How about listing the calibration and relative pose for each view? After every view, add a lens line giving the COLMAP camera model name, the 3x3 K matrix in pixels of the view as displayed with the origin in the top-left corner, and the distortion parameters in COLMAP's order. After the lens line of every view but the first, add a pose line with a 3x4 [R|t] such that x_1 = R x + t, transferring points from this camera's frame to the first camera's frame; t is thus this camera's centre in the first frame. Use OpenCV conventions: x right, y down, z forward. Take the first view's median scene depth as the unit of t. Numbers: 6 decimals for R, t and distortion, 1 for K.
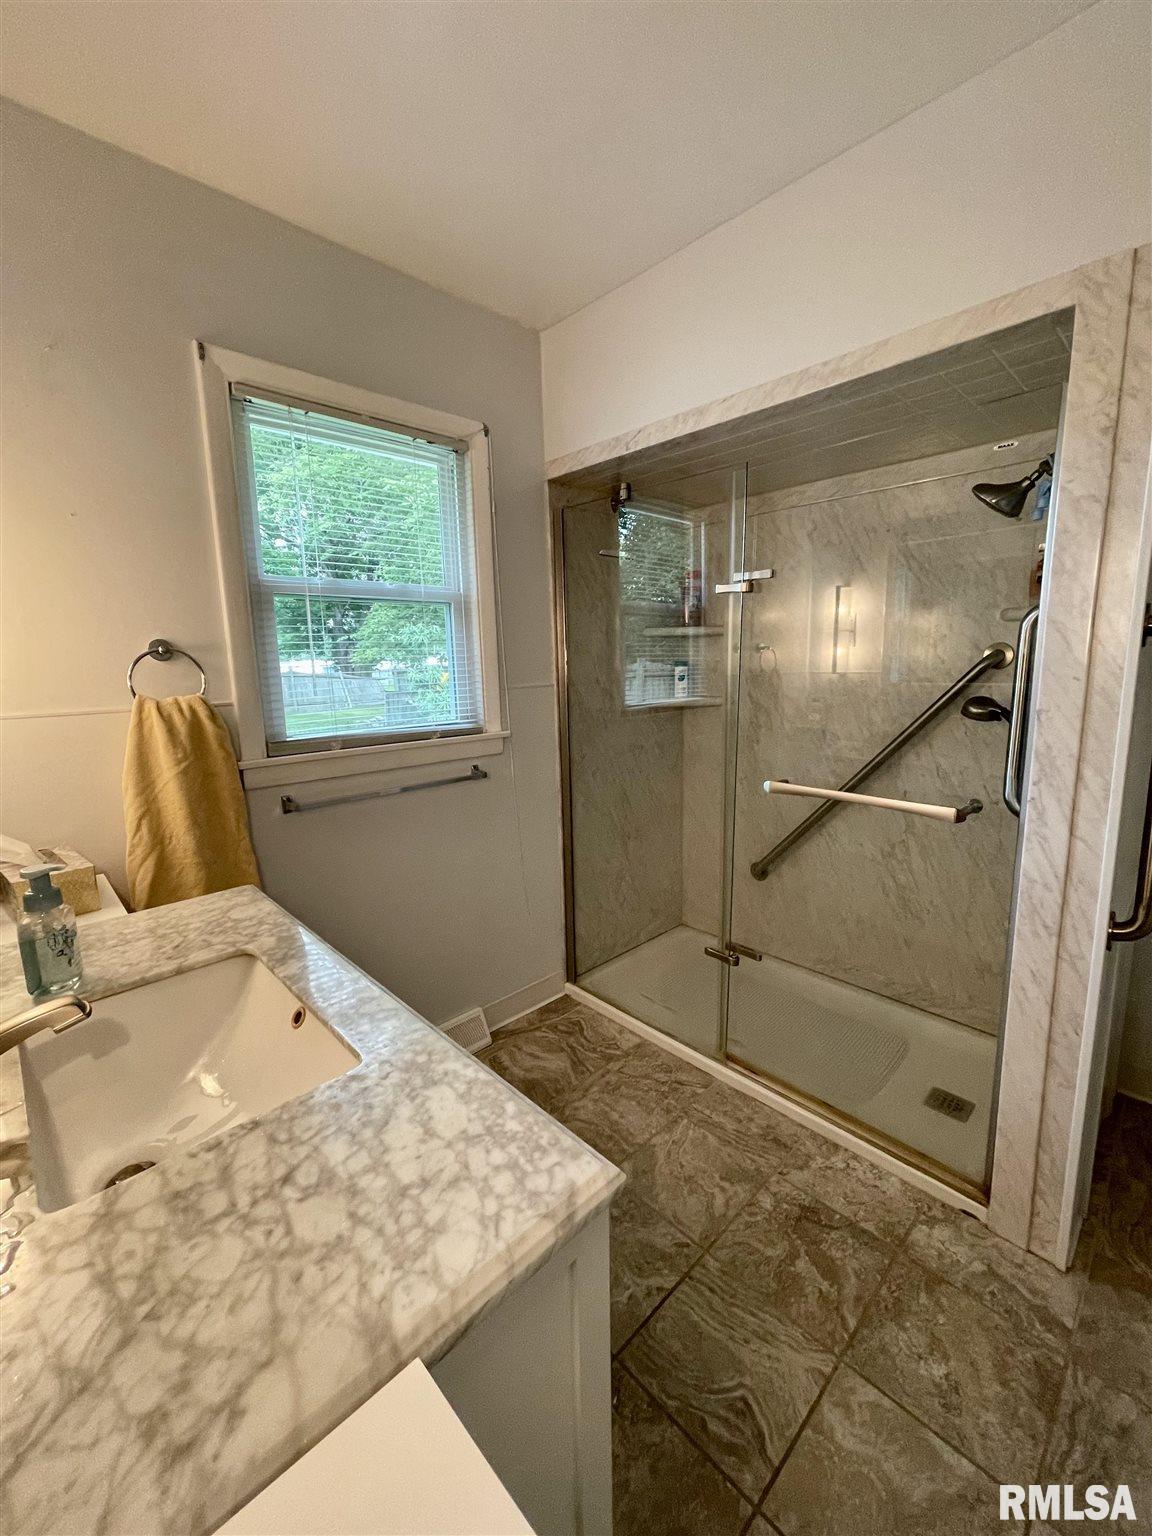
lens RADIAL K [[620.6, 0, 581.7], [0, 620.6, 764.9], [0, 0, 1]] dist [-0.001098, 0.003212]
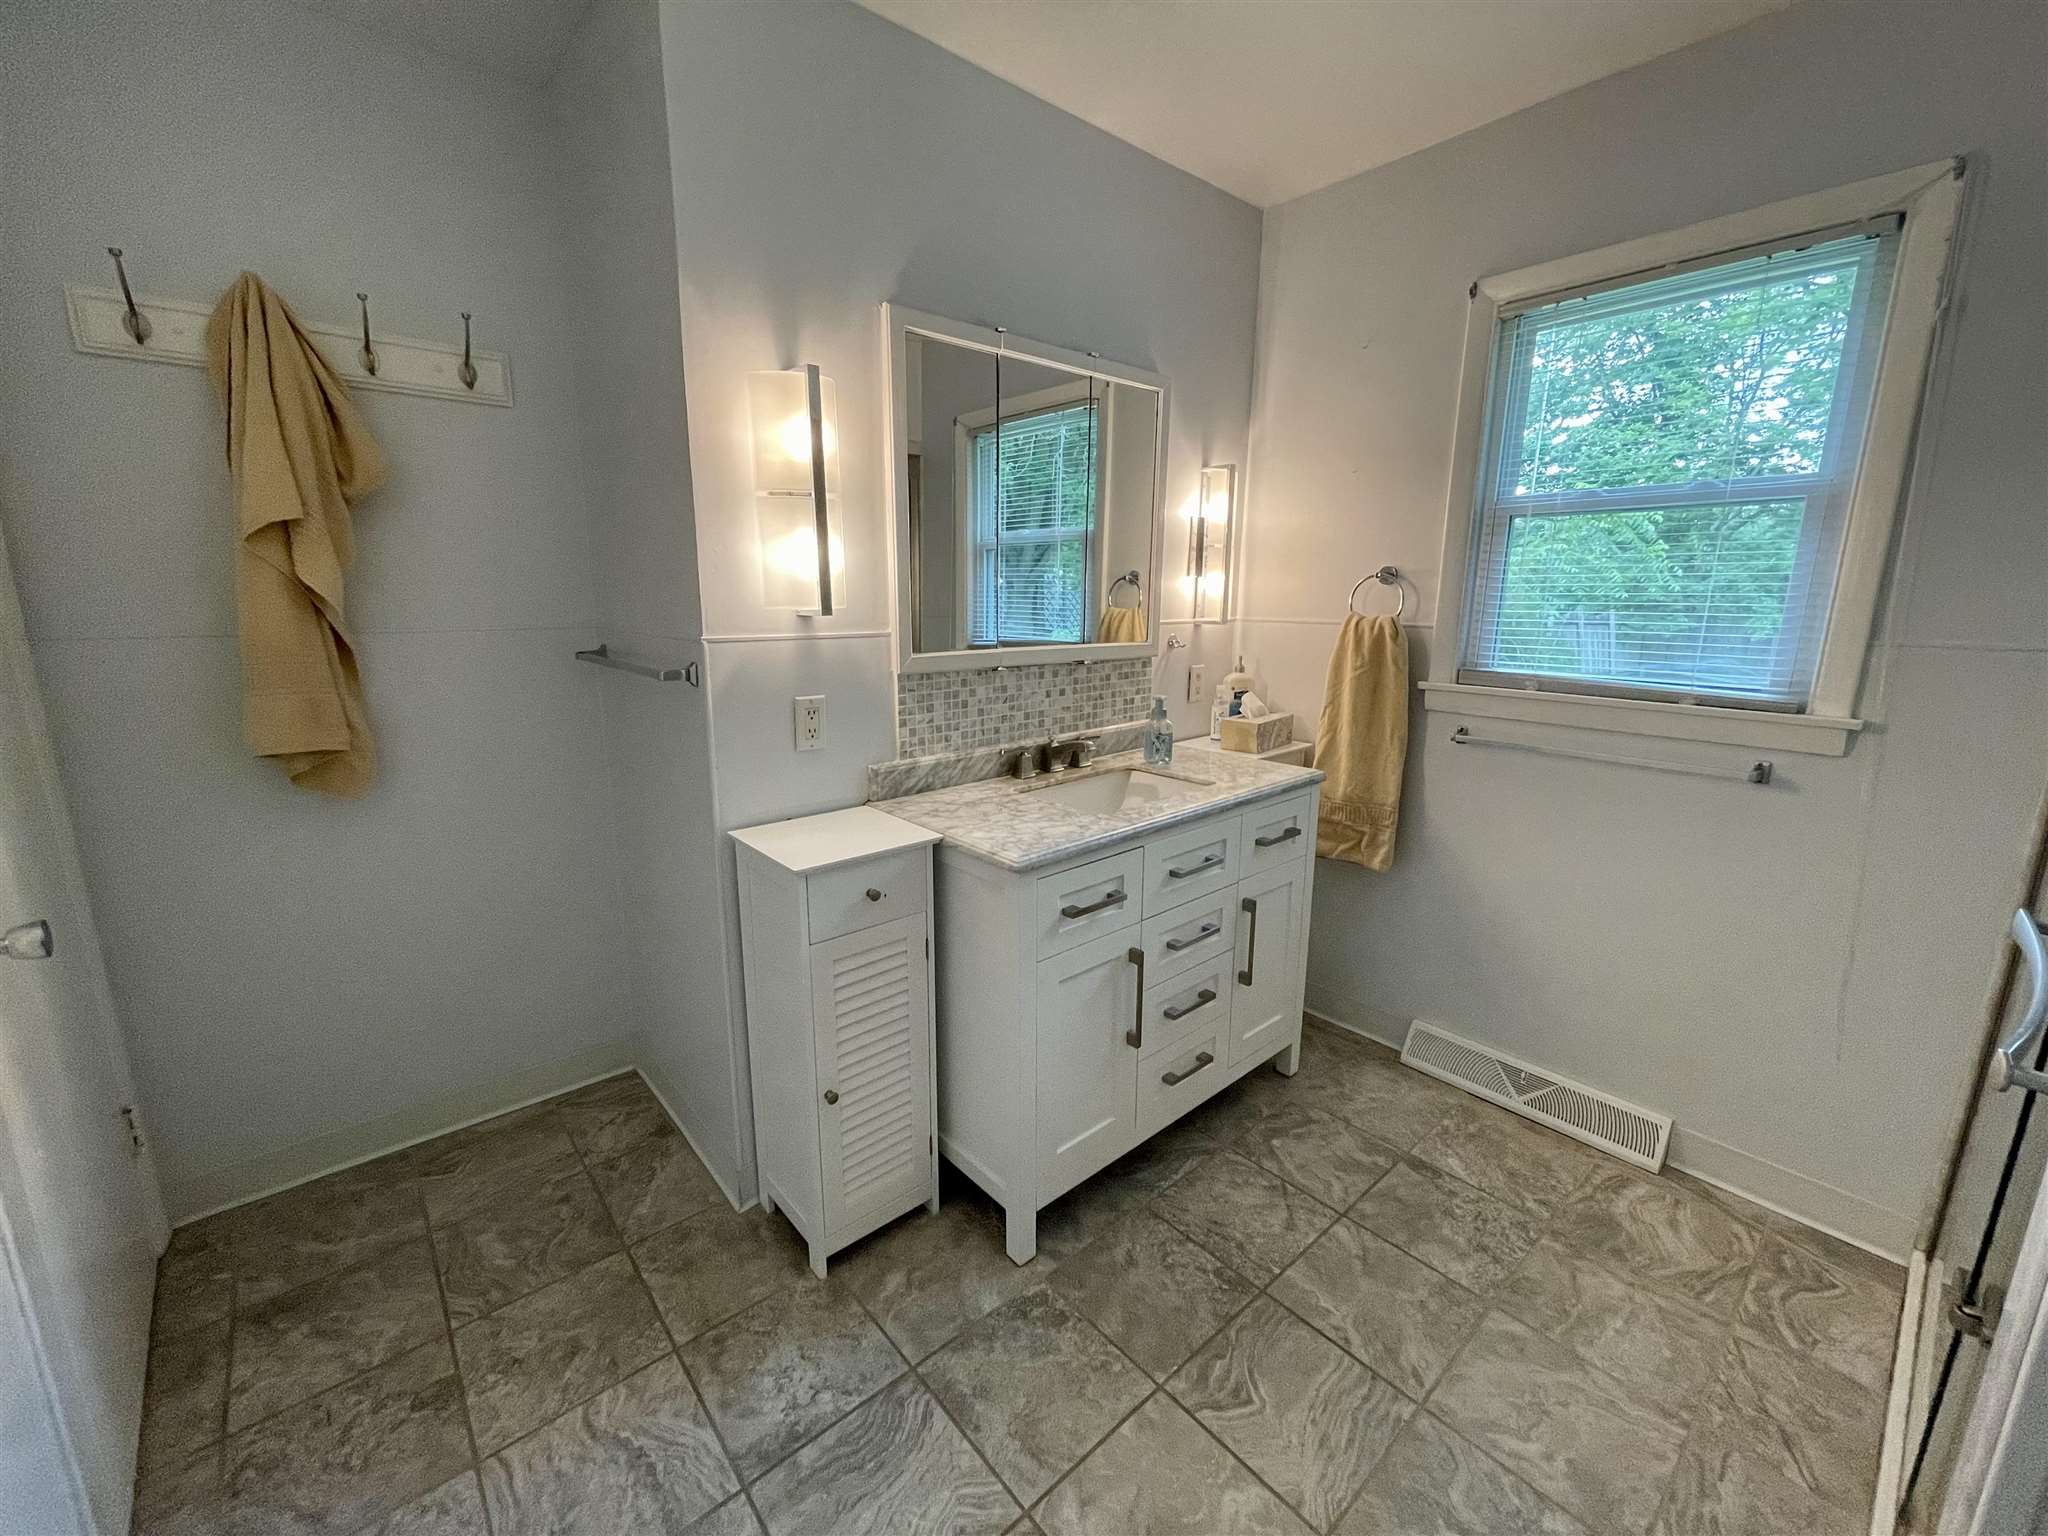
lens RADIAL K [[826.2, 0, 1017.1], [0, 826.2, 767.7], [0, 0, 1]] dist [-0.001218, -0.000097]
pose [[-0.063241, 0.230264, -0.971071, 0.956464], [-0.171365, 0.956062, 0.237865, -0.085755], [0.983176, 0.181451, -0.021004, 0.391947]]
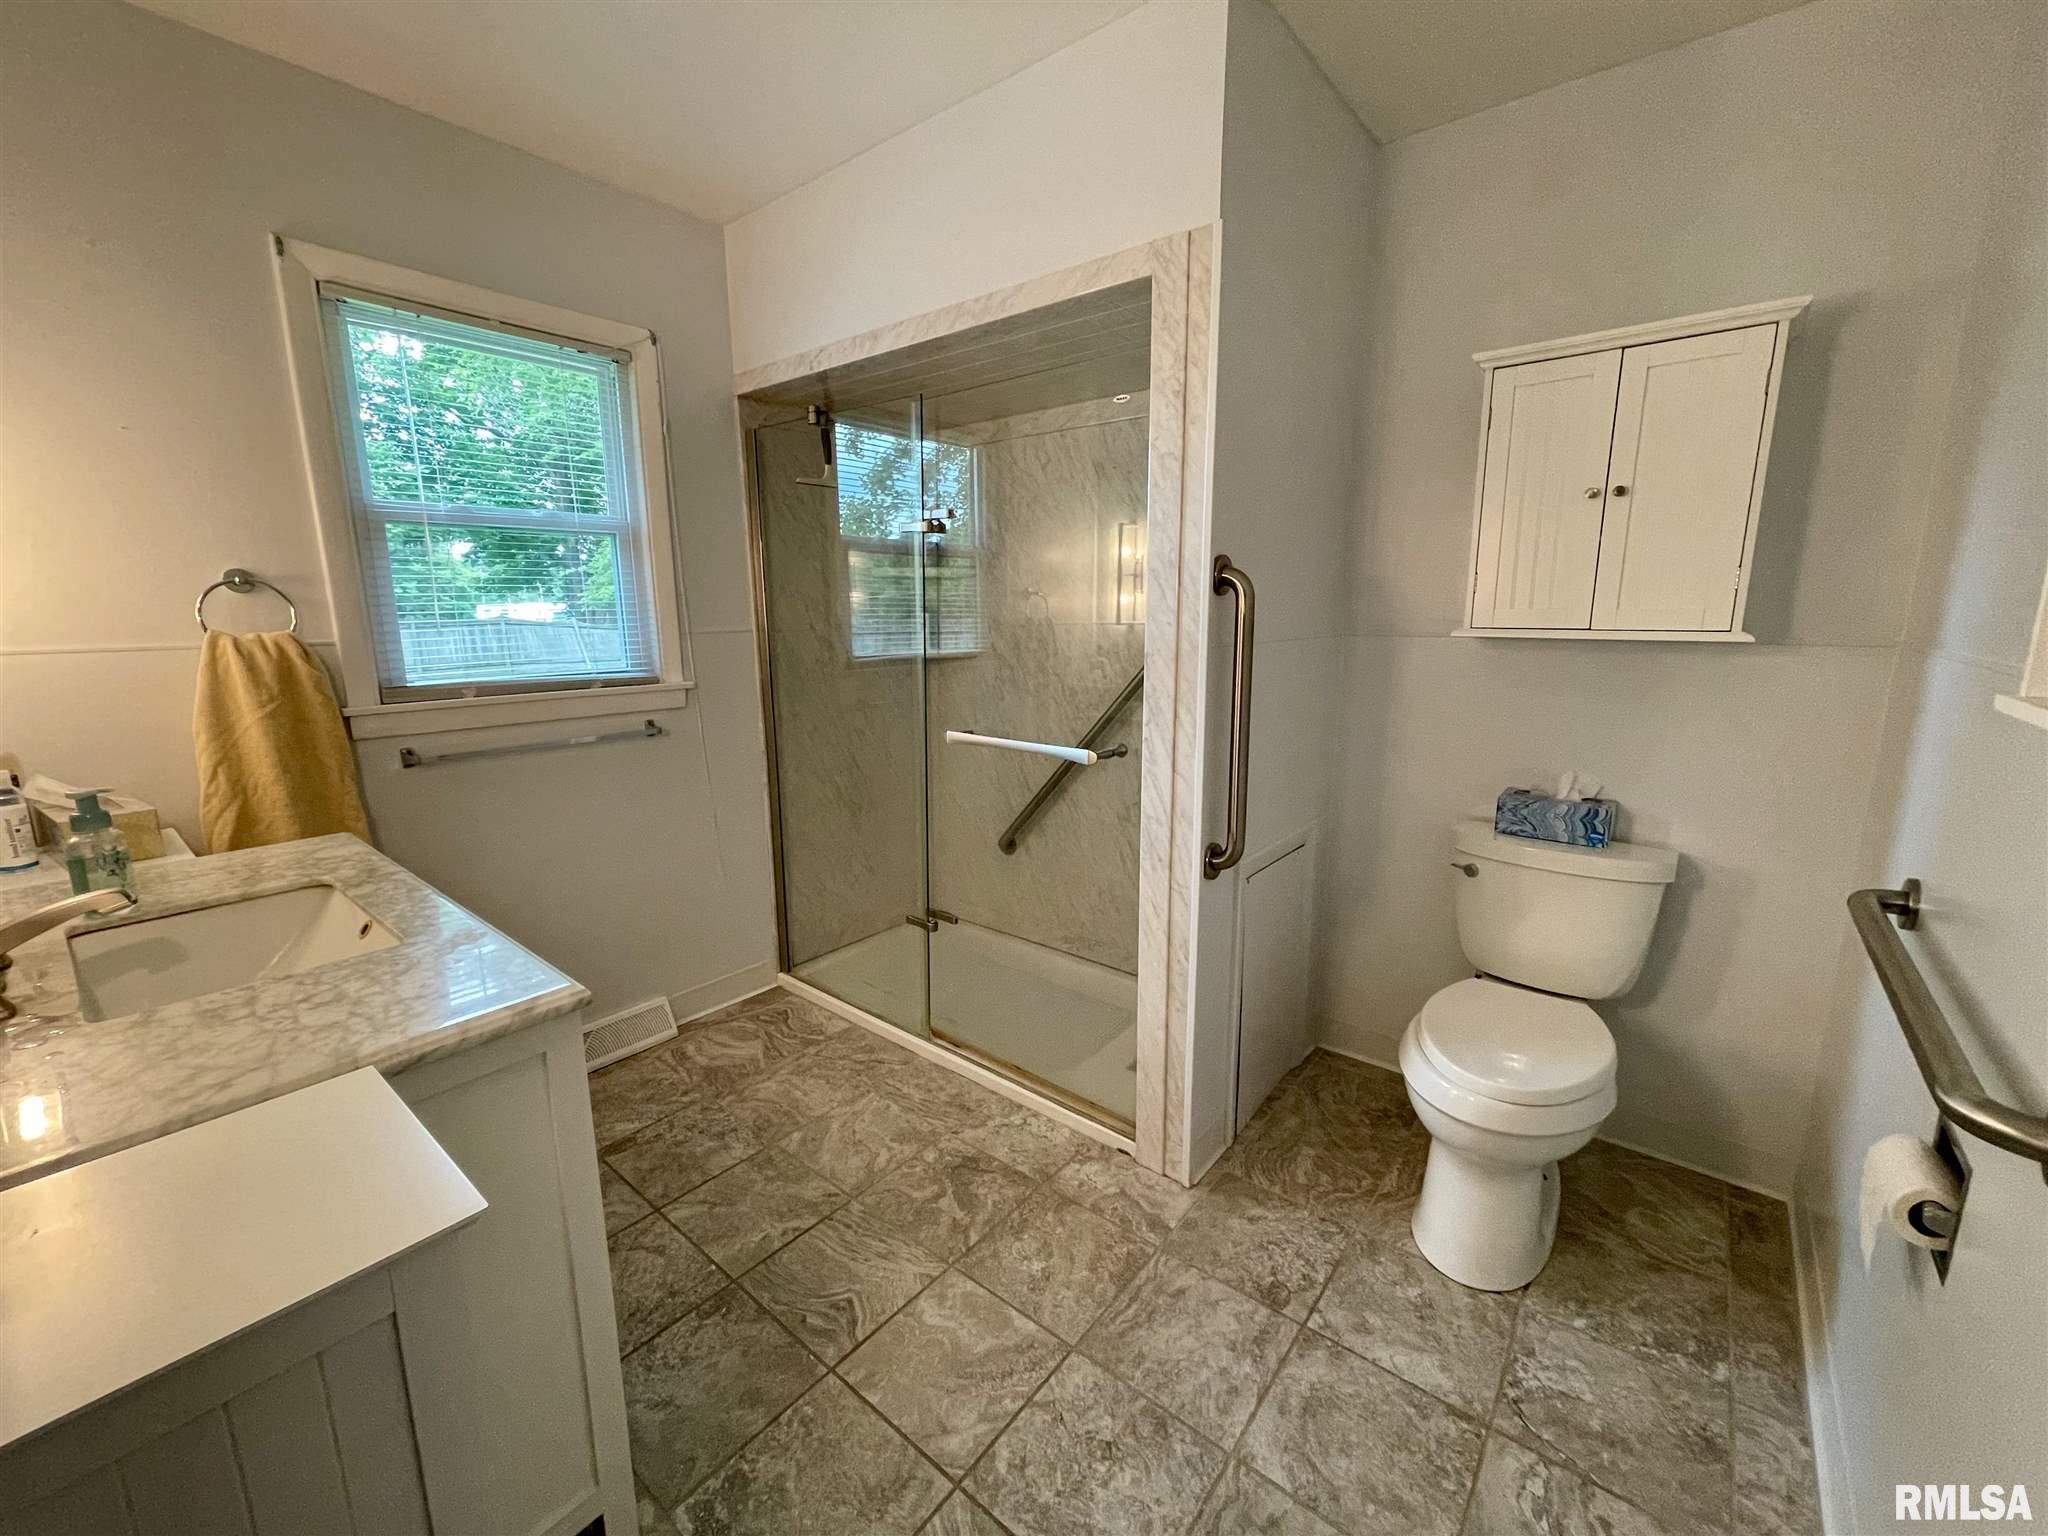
lens RADIAL K [[827.5, 0, 1014.3], [0, 827.5, 768.0], [0, 0, 1]] dist [-0.001098, 0.003212]
pose [[0.994058, -0.005217, 0.108724, 0.299658], [0.002733, 0.999732, 0.022981, 0.060856], [-0.108814, -0.022548, 0.993806, -0.315605]]
